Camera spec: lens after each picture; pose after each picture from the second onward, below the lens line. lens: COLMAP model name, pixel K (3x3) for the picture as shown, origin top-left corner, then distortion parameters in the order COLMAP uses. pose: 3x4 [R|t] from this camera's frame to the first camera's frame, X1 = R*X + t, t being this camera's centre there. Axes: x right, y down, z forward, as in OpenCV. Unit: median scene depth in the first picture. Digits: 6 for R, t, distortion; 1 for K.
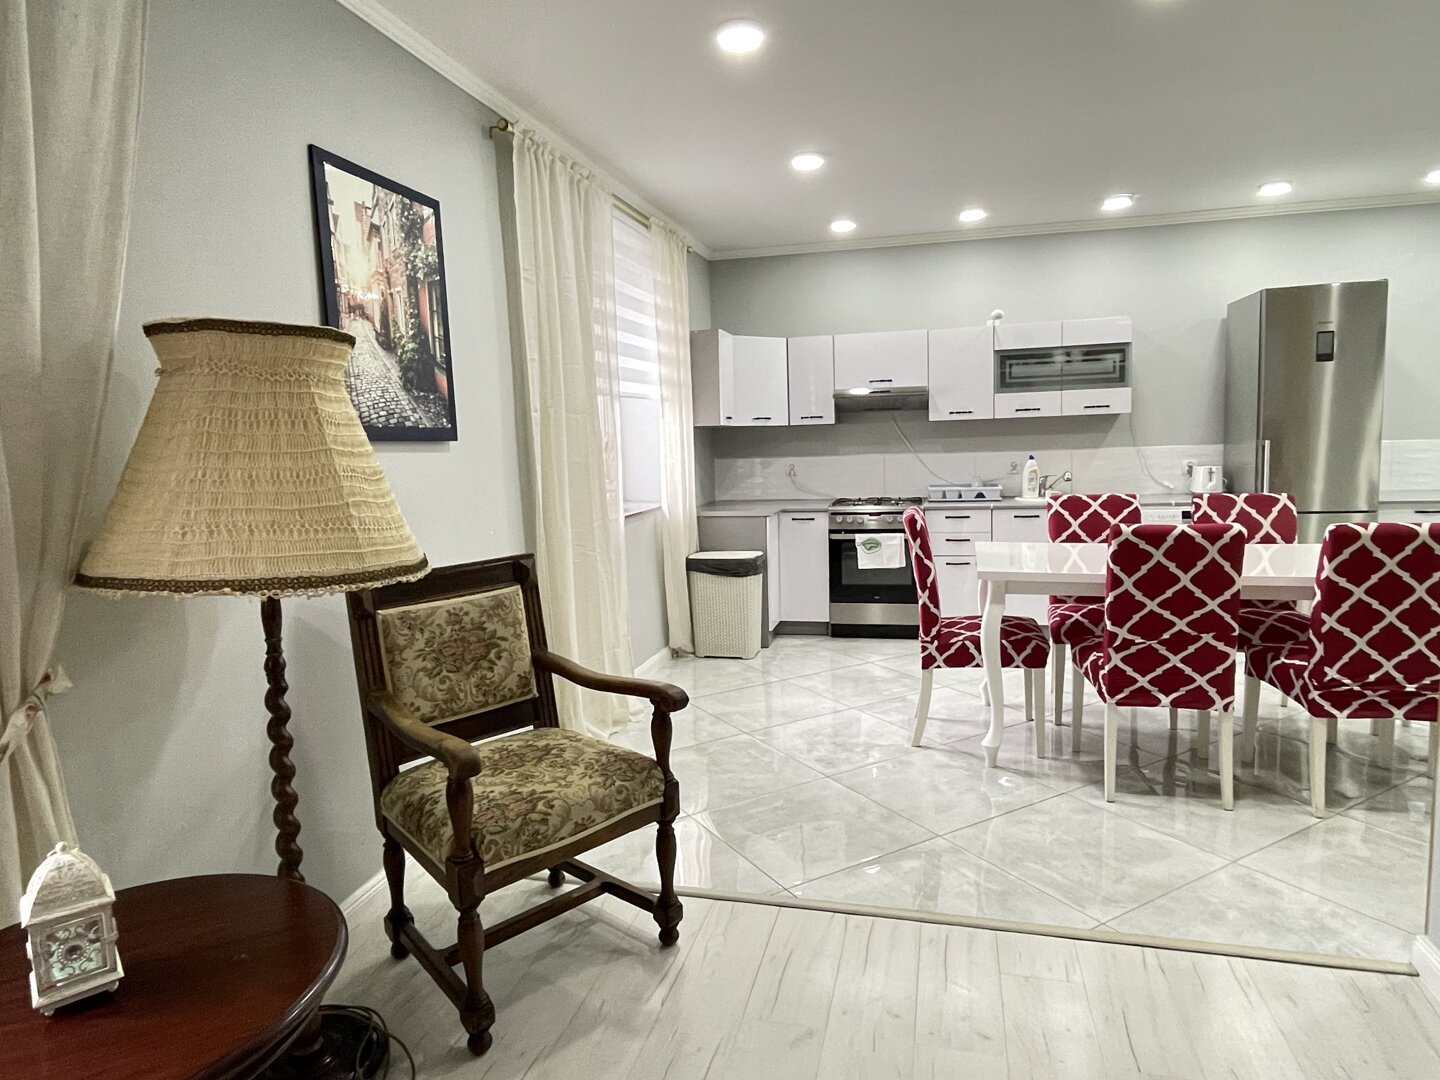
lens RADIAL K [[859.4, 0, 714.6], [0, 859.4, 537.0], [0, 0, 1]] dist [-0.015319, 0.000908]
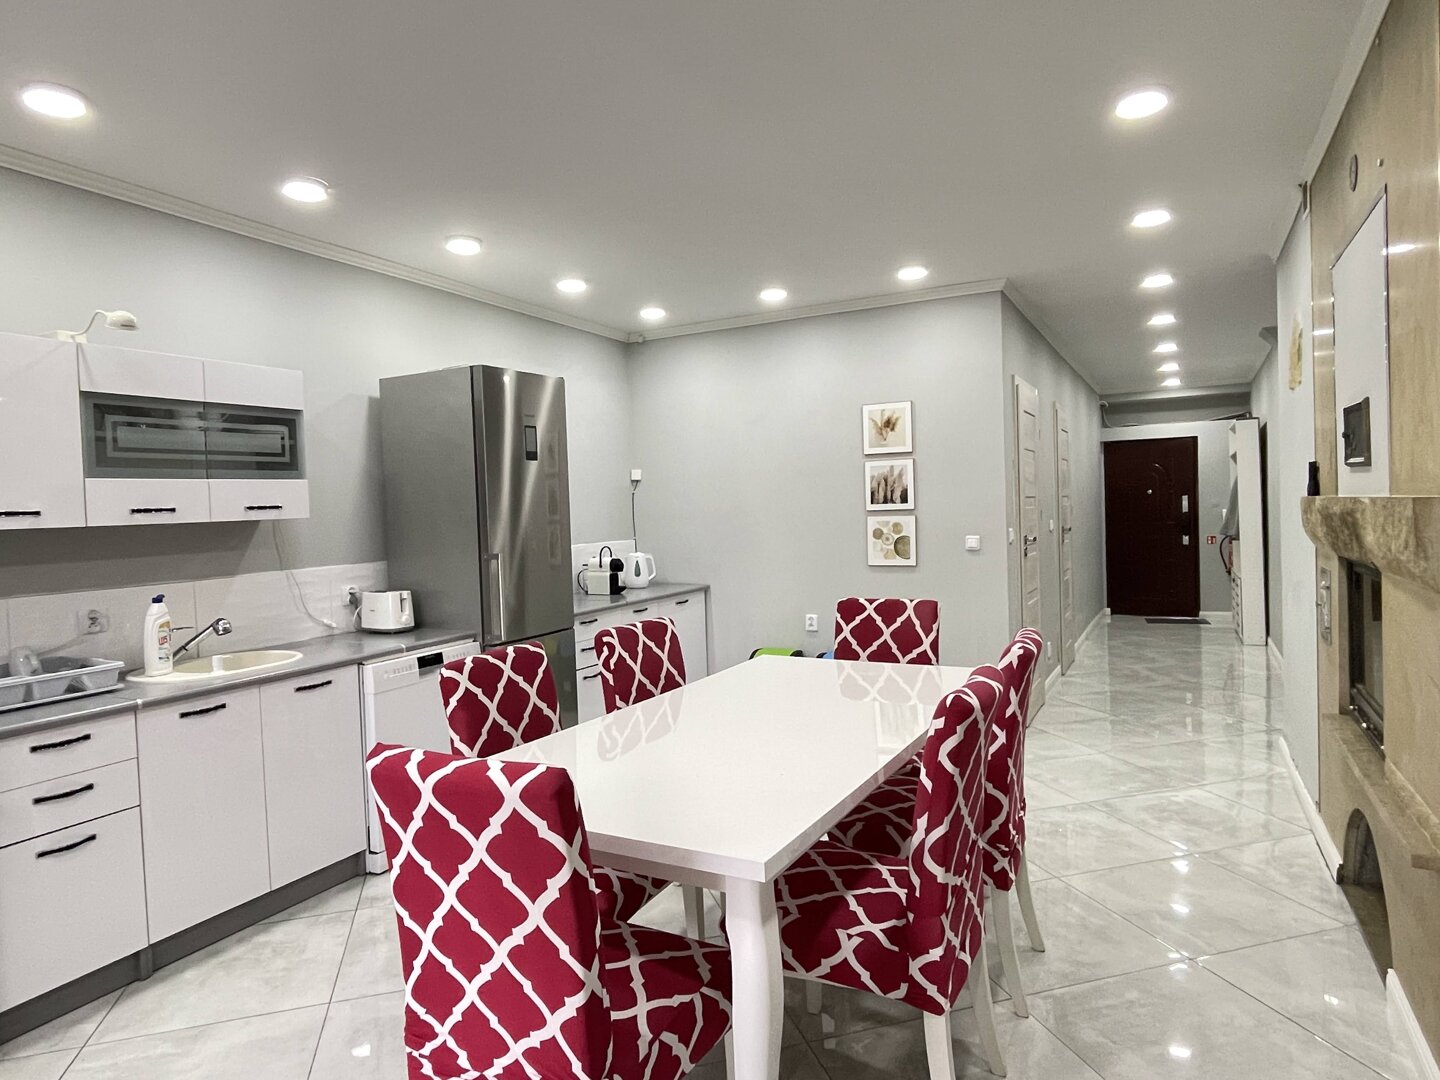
lens RADIAL K [[859.4, 0, 714.6], [0, 859.4, 537.0], [0, 0, 1]] dist [-0.015319, 0.000908]
pose [[0.234821, -0.006955, 0.972014, -0.081718], [0.138675, 0.989986, -0.026417, -0.081484], [-0.962096, 0.140997, 0.233434, 0.634649]]
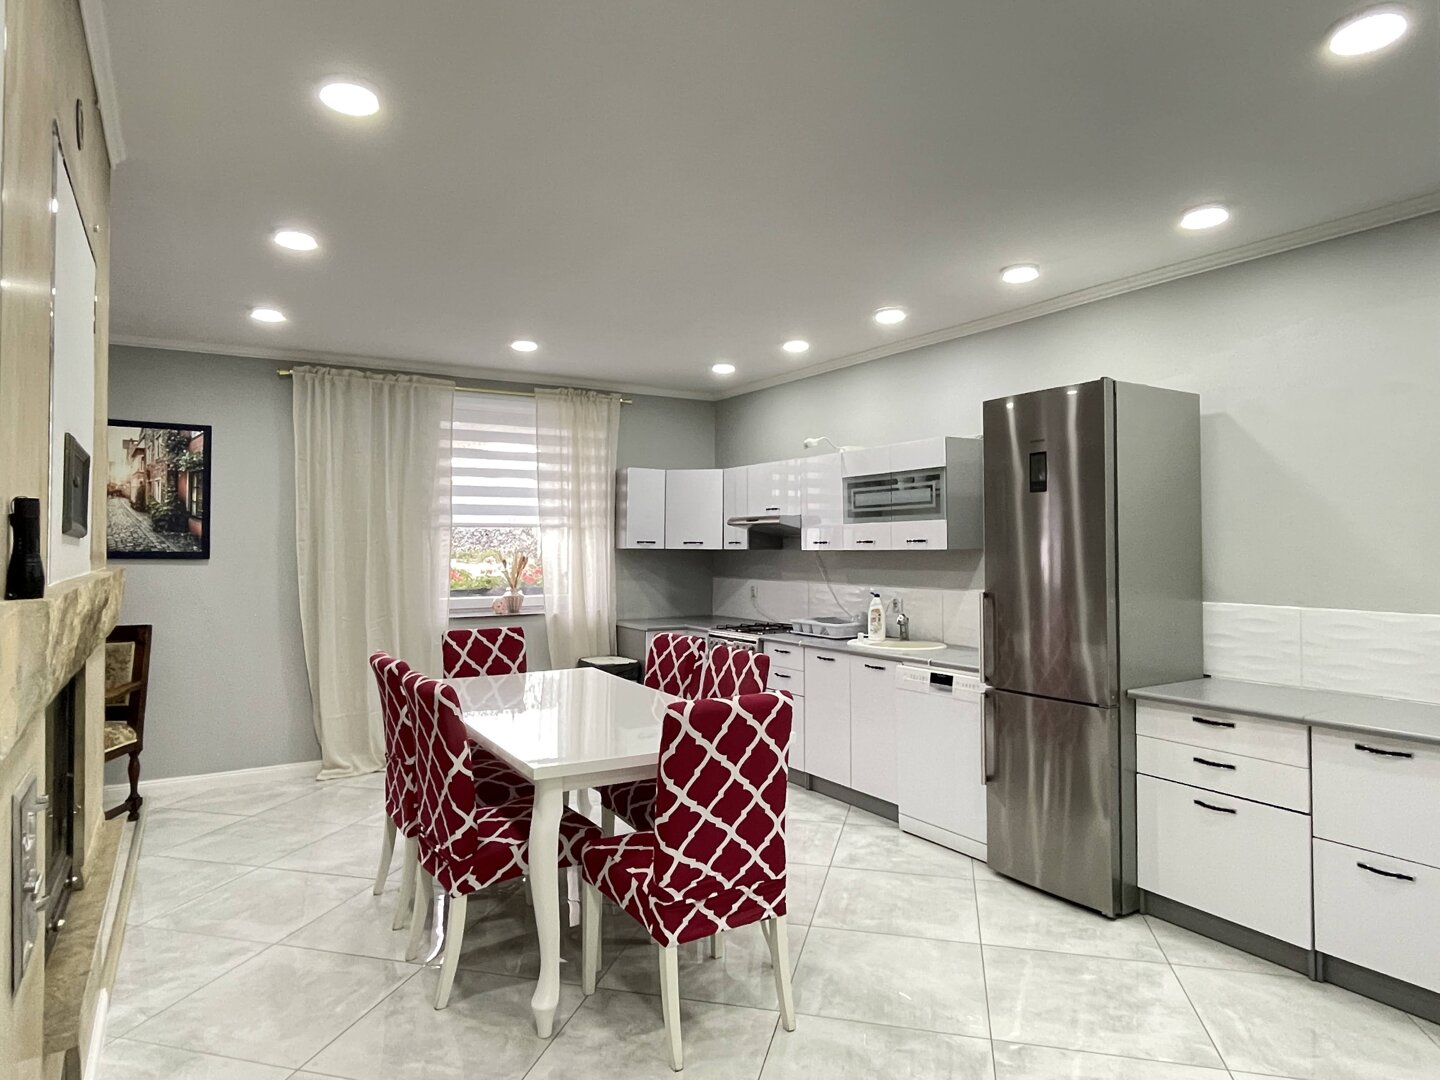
lens RADIAL K [[859.4, 0, 714.6], [0, 859.4, 537.0], [0, 0, 1]] dist [-0.015319, 0.000908]
pose [[0.725070, 0.023986, -0.688258, 1.024242], [-0.101416, 0.992216, -0.072262, -0.084369], [0.681167, 0.122196, 0.721858, 0.275642]]
